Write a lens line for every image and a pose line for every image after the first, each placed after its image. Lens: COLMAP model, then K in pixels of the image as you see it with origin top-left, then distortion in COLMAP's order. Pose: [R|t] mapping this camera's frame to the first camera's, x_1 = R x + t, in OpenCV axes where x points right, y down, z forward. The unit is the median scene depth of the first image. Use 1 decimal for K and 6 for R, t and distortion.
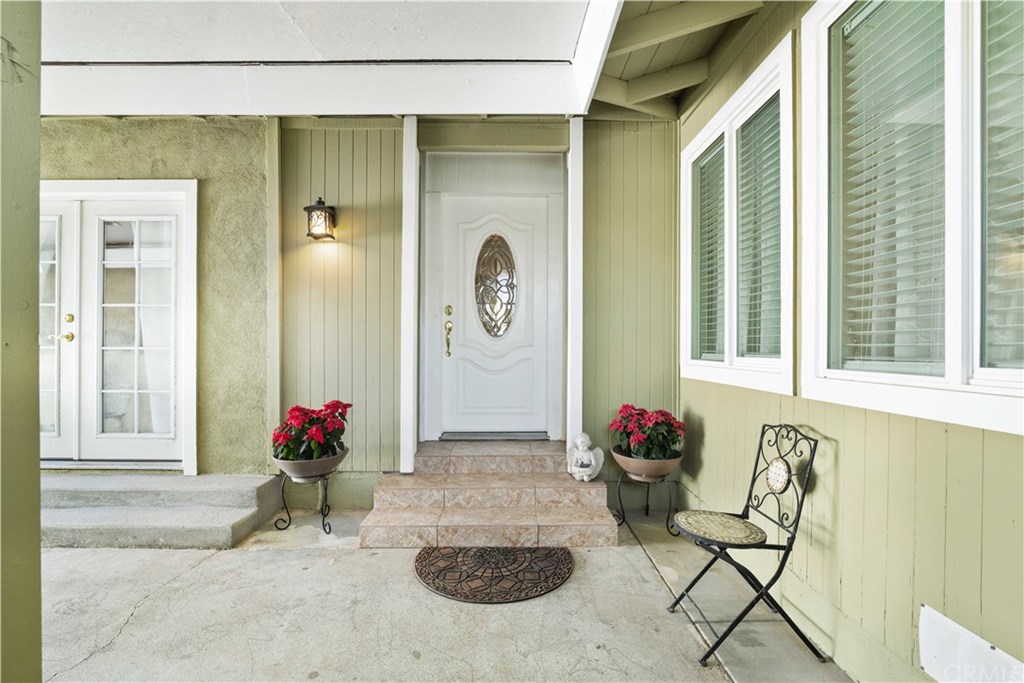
lens RADIAL K [[456.1, 0, 512.0], [0, 456.1, 341.5], [0, 0, 1]] dist [0.010902, 0.000061]
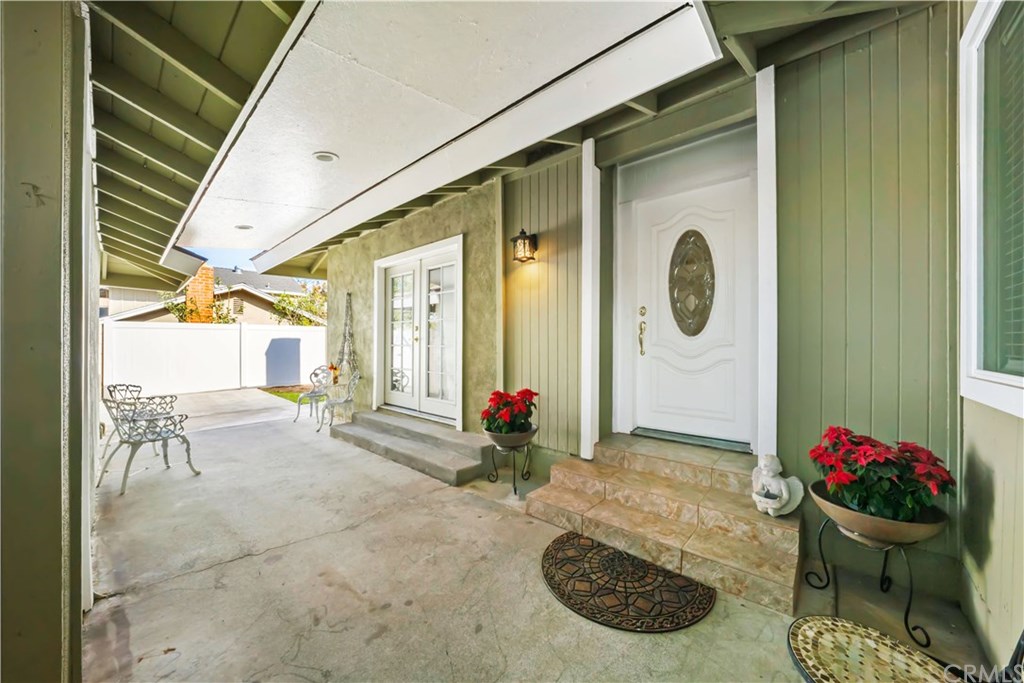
lens RADIAL K [[365.9, 0, 512.0], [0, 365.9, 341.5], [0, 0, 1]] dist [-0.002085, 0.000126]
pose [[0.756622, -0.003344, -0.653844, 0.241365], [0.006022, 0.999980, 0.001855, -0.003255], [0.653825, -0.005341, 0.756627, 0.223389]]
